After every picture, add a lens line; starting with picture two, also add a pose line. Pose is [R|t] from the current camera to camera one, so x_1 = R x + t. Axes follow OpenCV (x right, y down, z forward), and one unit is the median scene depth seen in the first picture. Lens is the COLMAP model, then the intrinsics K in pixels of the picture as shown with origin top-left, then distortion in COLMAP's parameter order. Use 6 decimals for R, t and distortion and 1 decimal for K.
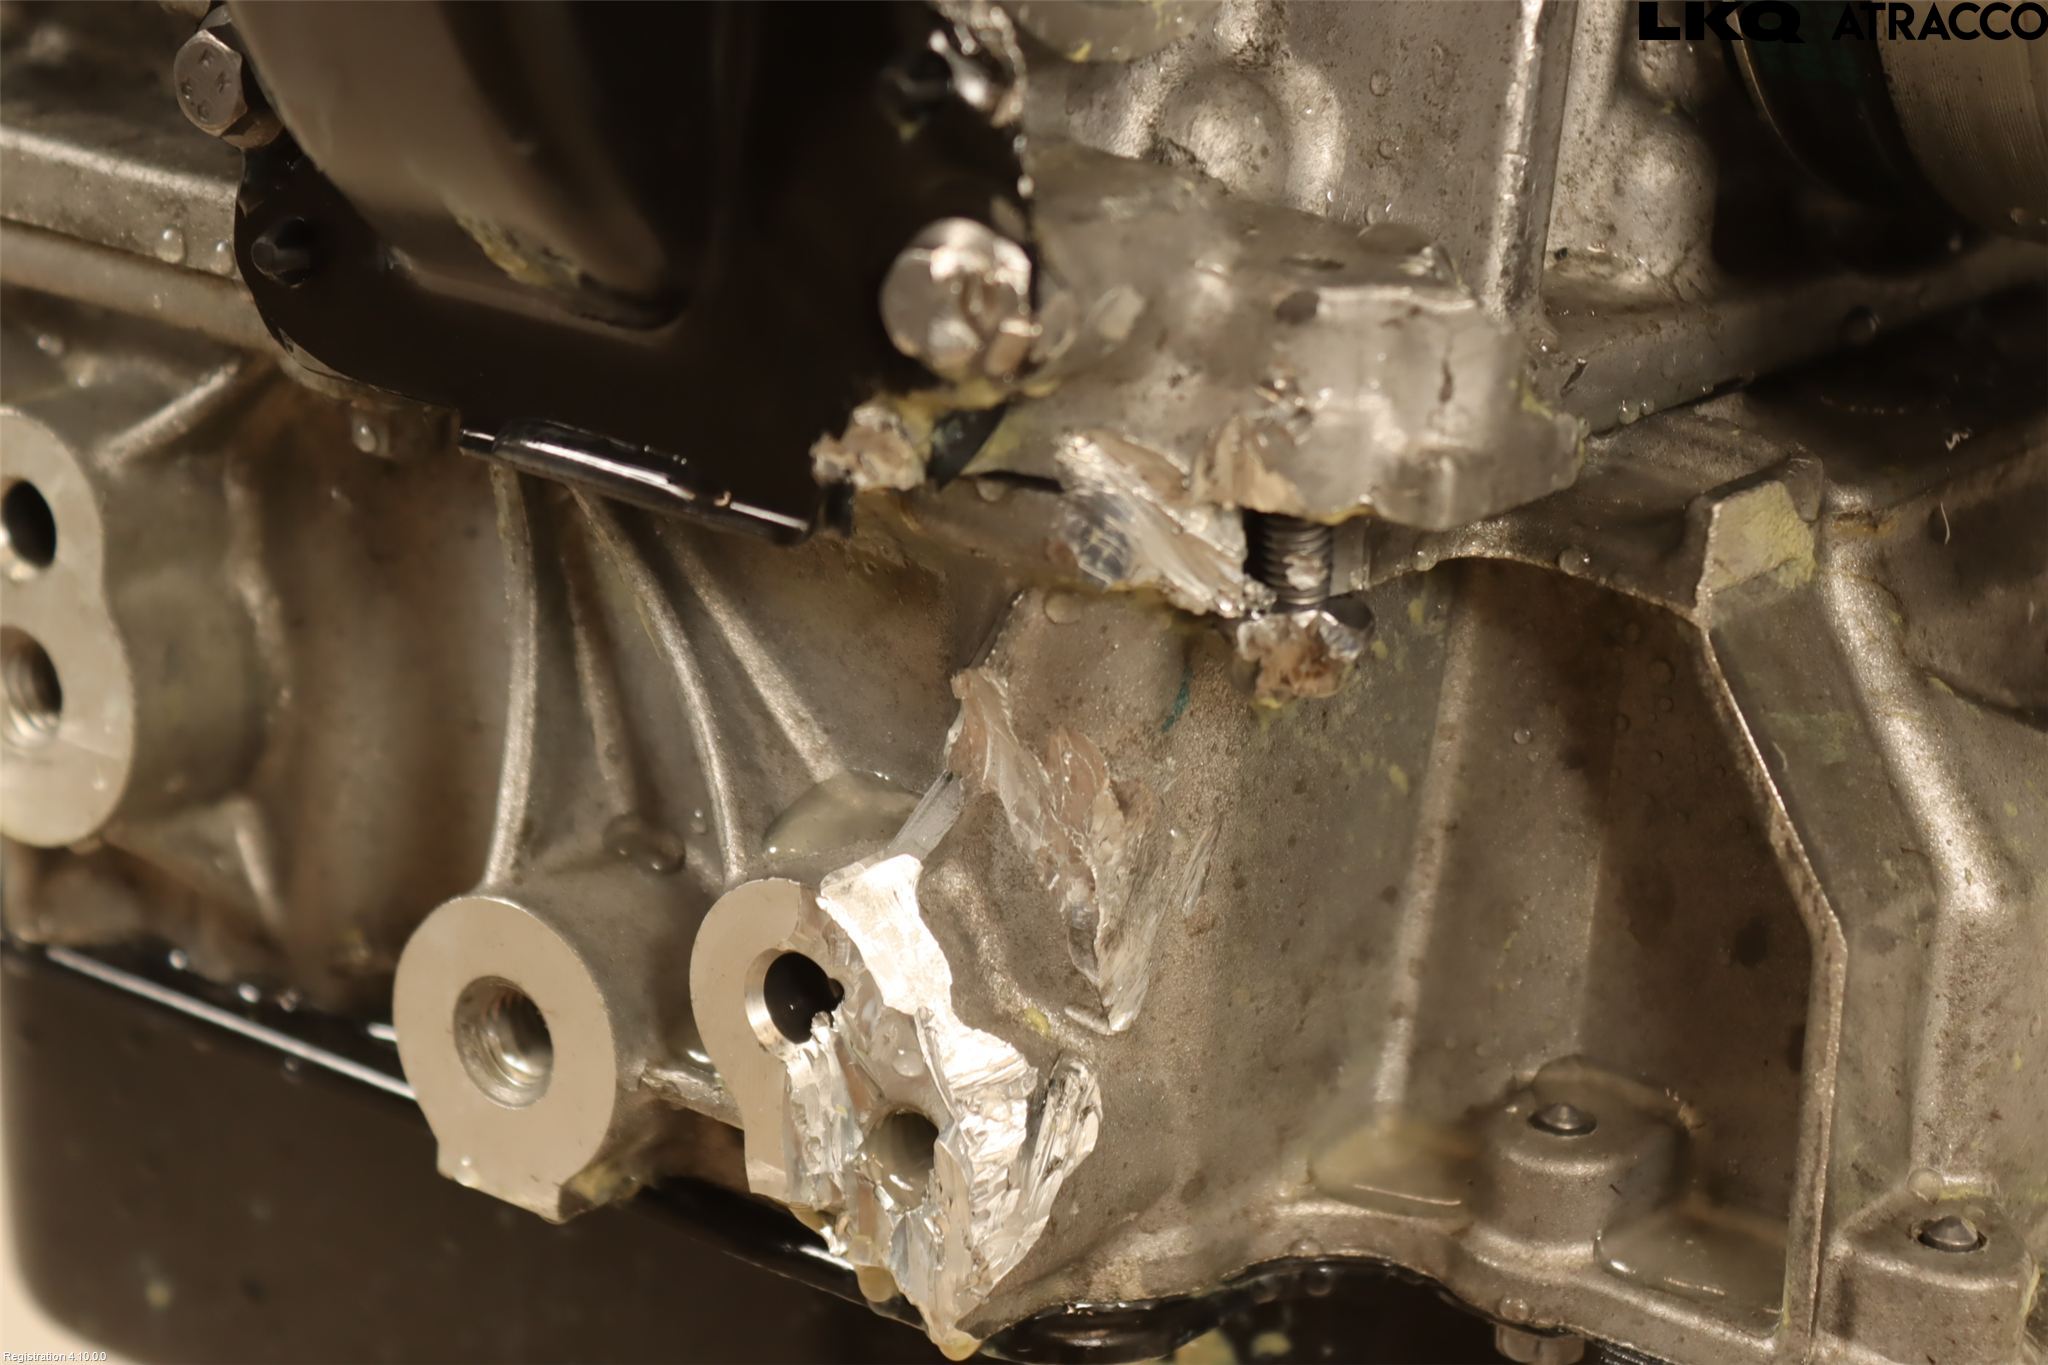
lens RADIAL K [[5208.2, 0, 1024.0], [0, 5208.2, 682.5], [0, 0, 1]] dist [0.079430, 0.241748]
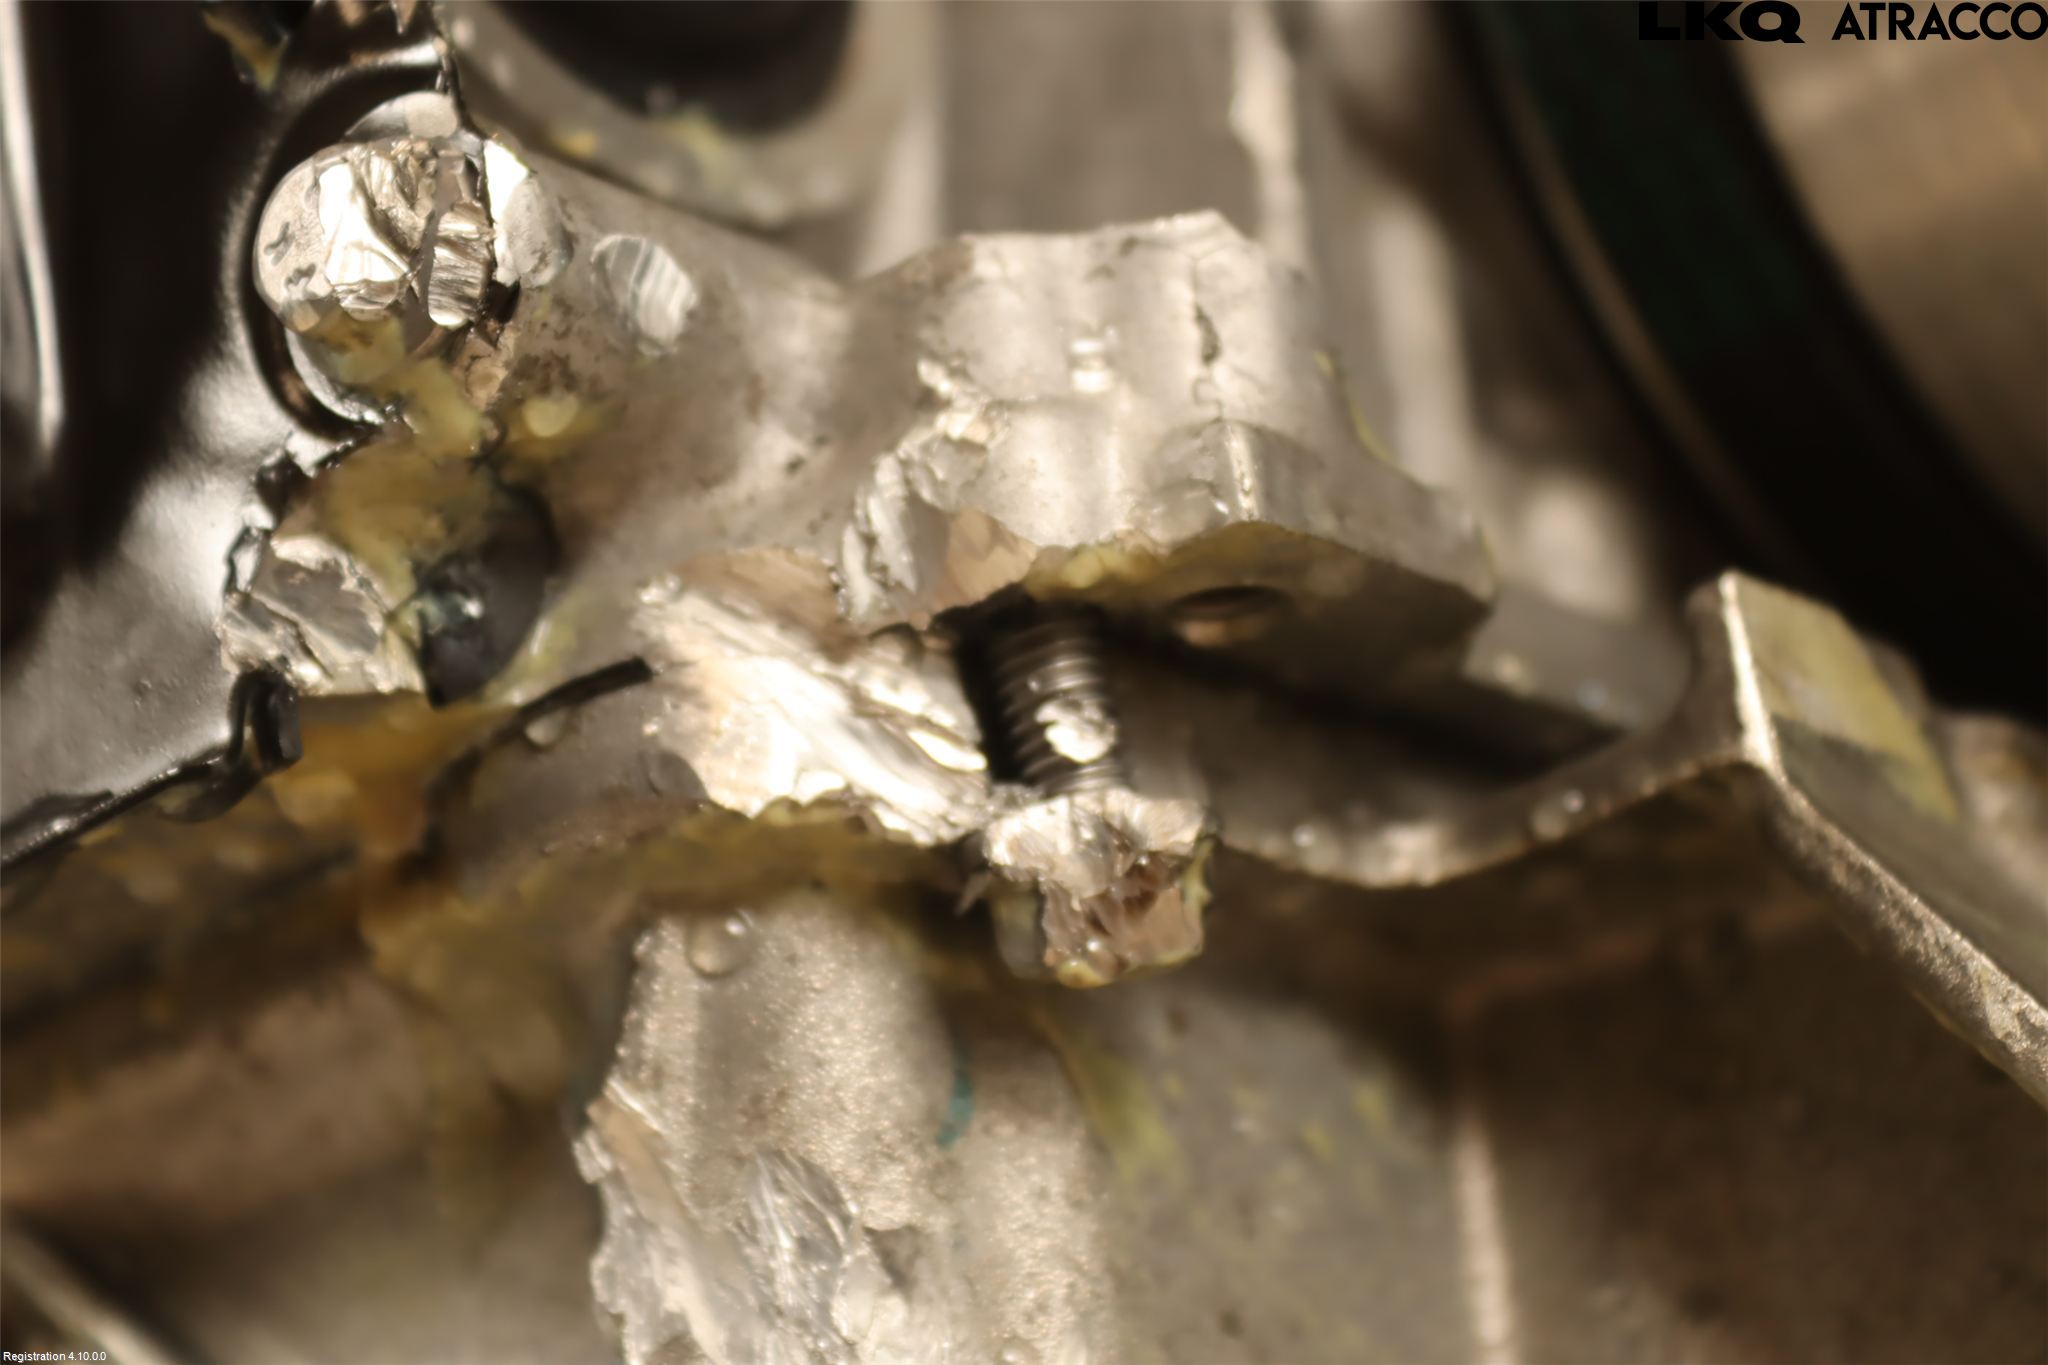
lens RADIAL K [[5208.2, 0, 1024.0], [0, 5208.2, 682.5], [0, 0, 1]] dist [0.079430, 0.241748]
pose [[0.974134, -0.225034, 0.020553, 0.036719], [0.180060, 0.718043, -0.672305, 0.380750], [0.136533, 0.658616, 0.739989, 0.547626]]
